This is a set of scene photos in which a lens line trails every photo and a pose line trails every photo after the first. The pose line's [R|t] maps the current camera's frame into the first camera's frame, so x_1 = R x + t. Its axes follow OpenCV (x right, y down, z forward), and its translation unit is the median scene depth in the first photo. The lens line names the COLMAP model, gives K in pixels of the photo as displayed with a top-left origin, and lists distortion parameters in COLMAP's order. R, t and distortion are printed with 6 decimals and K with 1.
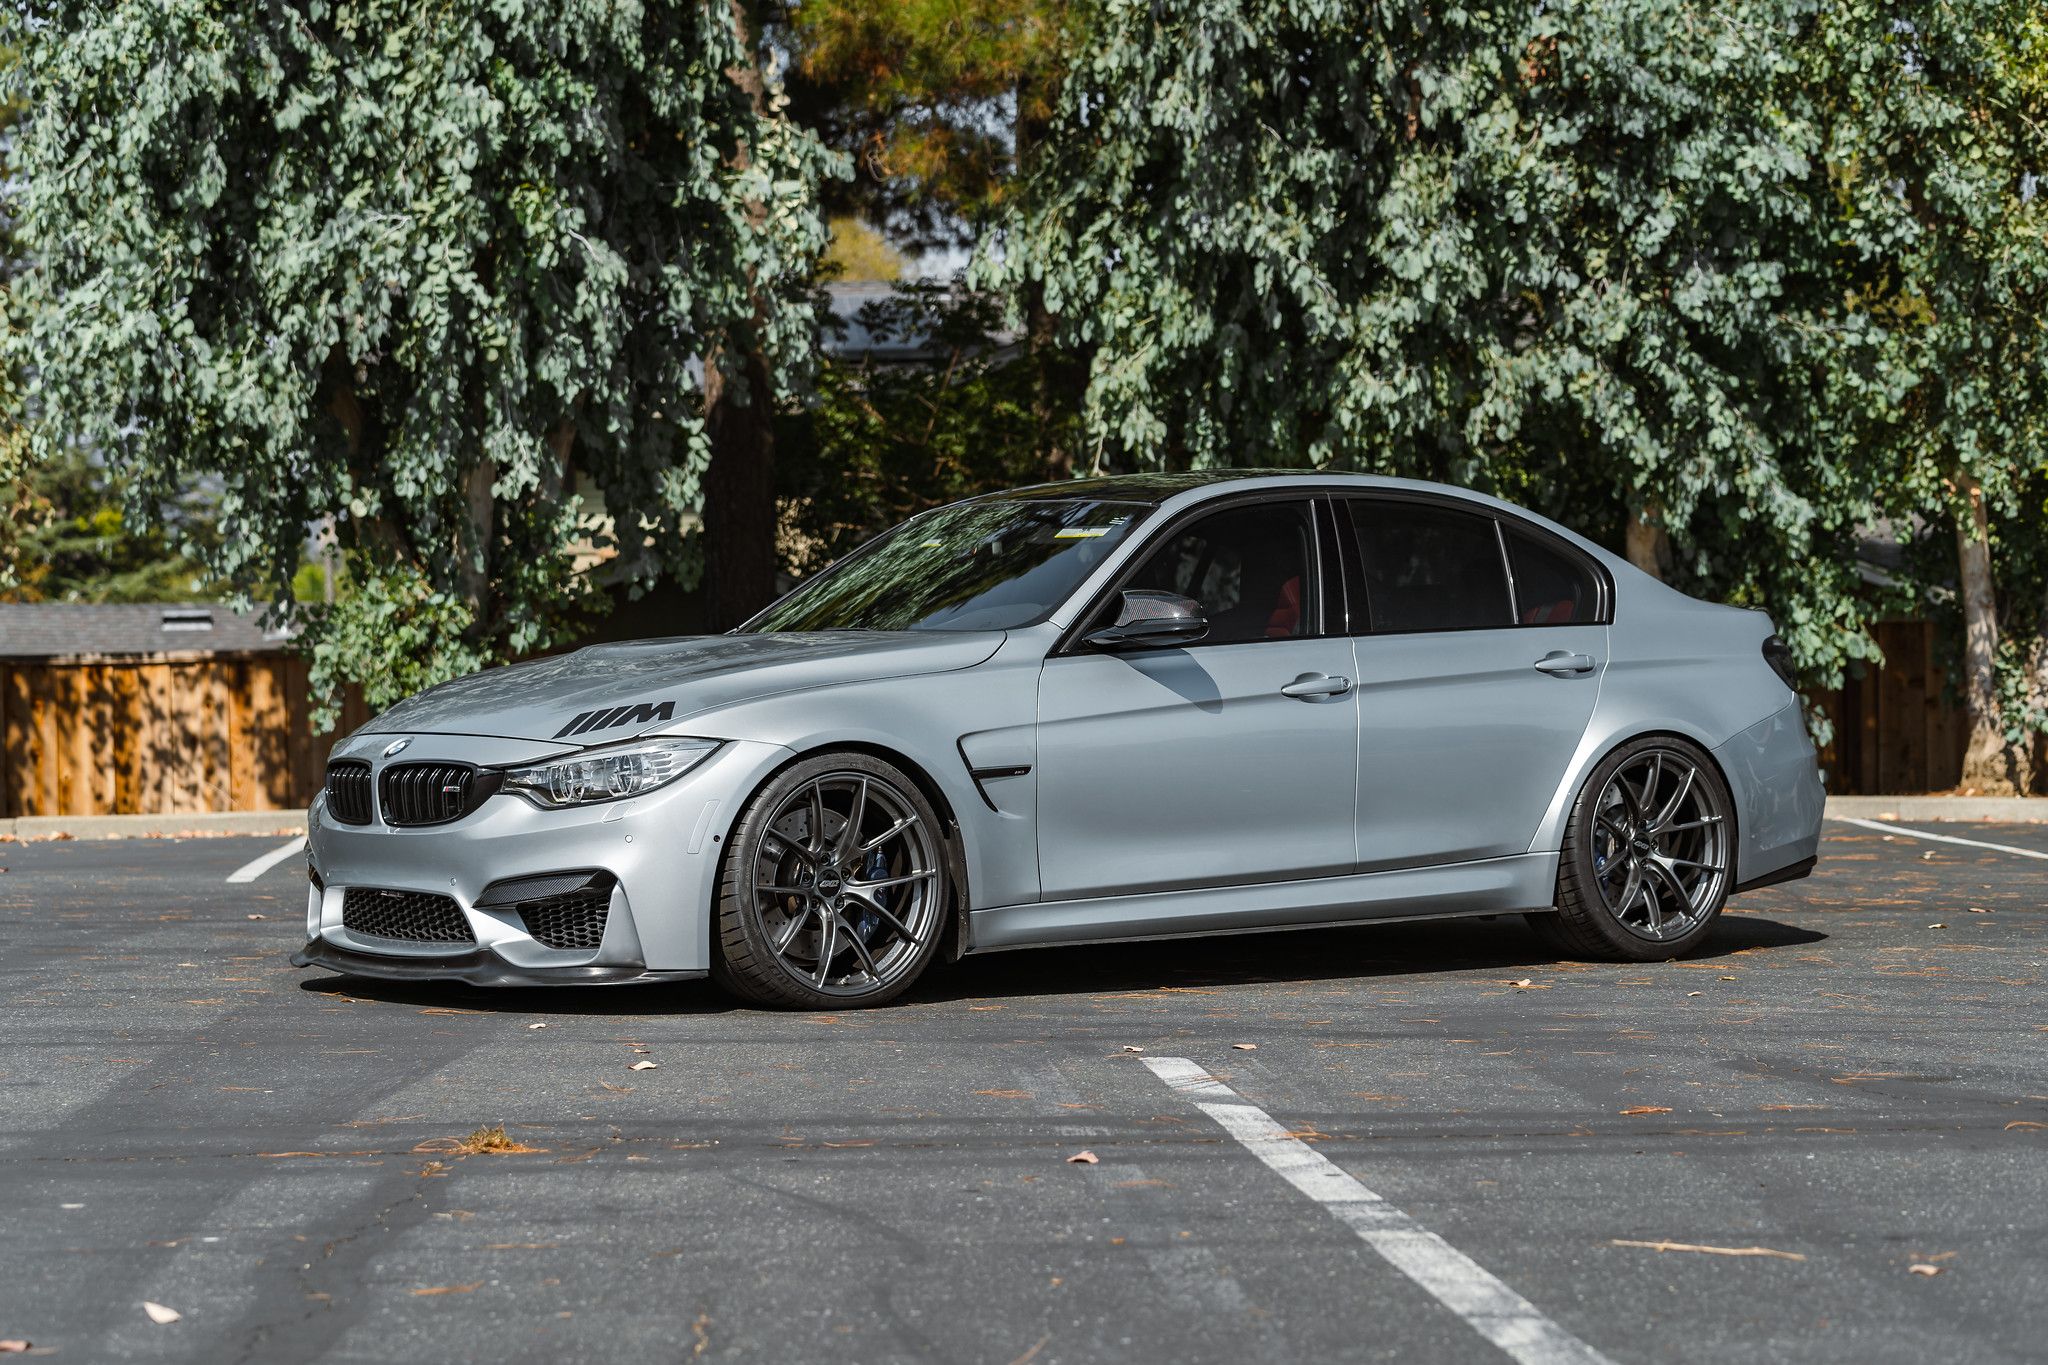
lens RADIAL K [[4130.7, 0, 1024.0], [0, 4130.7, 682.5], [0, 0, 1]] dist [-0.035951, -0.107103]
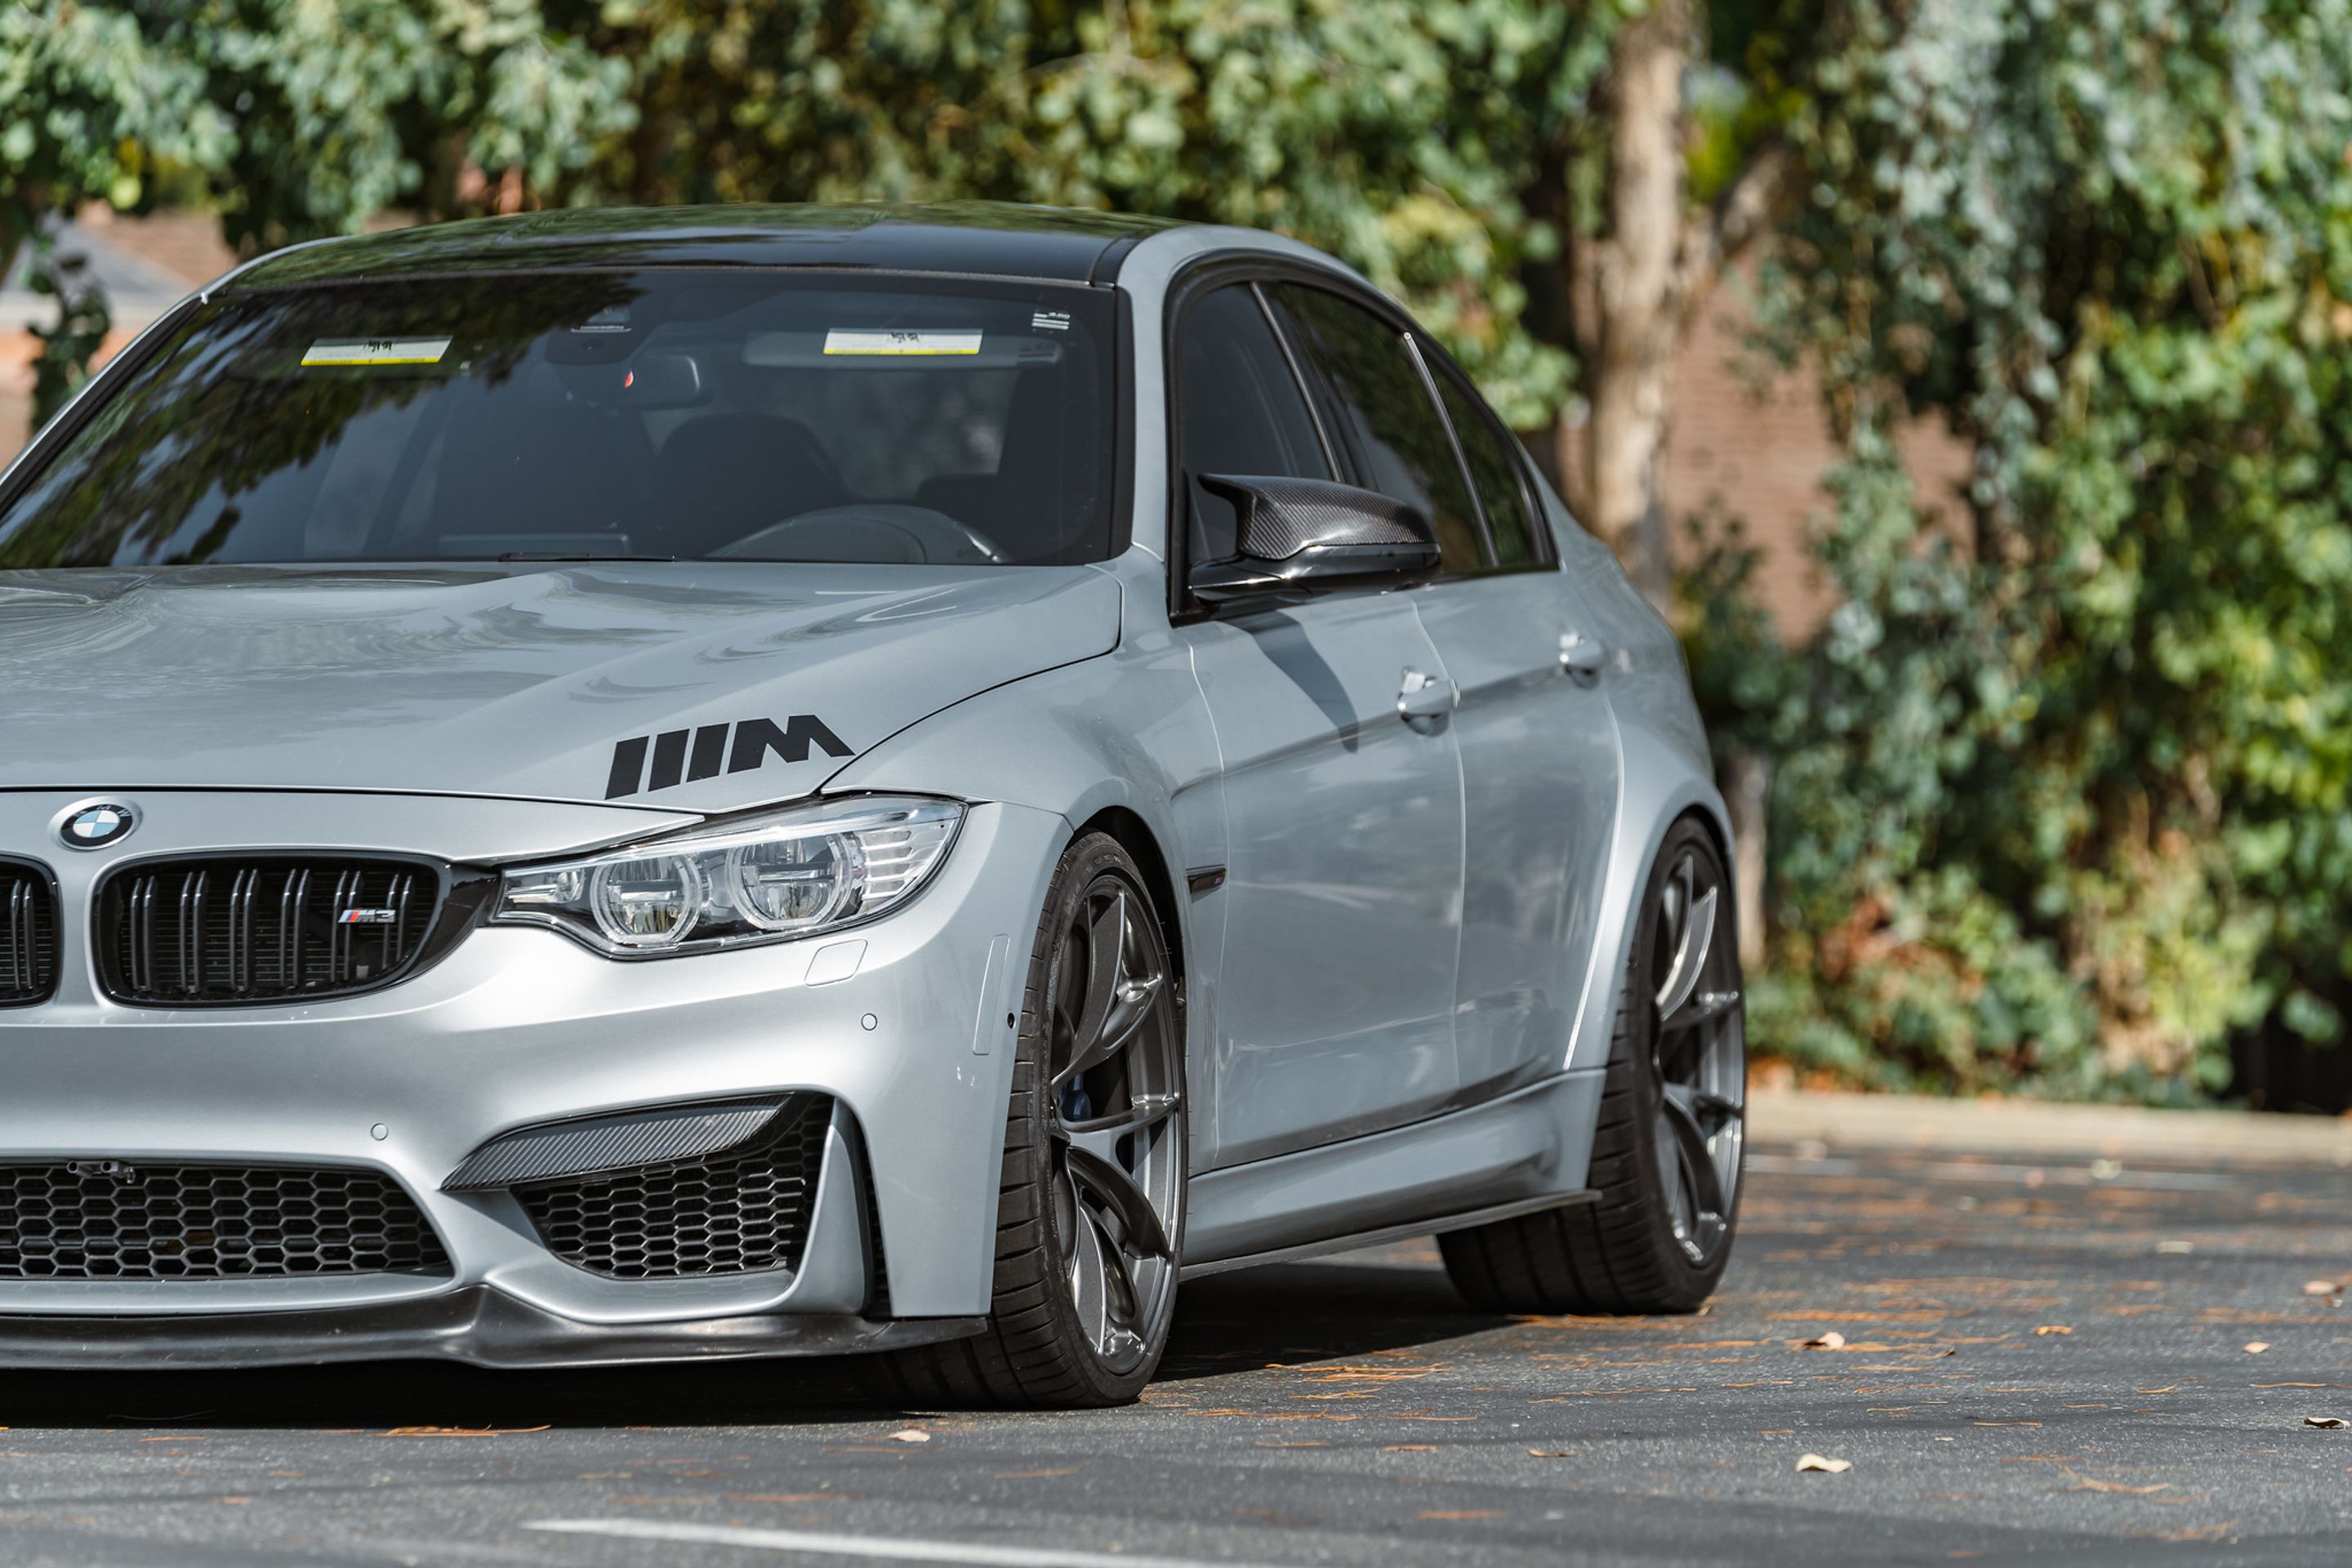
lens RADIAL K [[13257.5, 0, 1176.0], [0, 13257.5, 784.0], [0, 0, 1]] dist [0.109826, 12.612060]
pose [[0.787468, 0.000954, 0.616355, -0.464514], [0.000565, 0.999997, -0.002271, 0.007583], [-0.616356, 0.002136, 0.787465, -0.069905]]
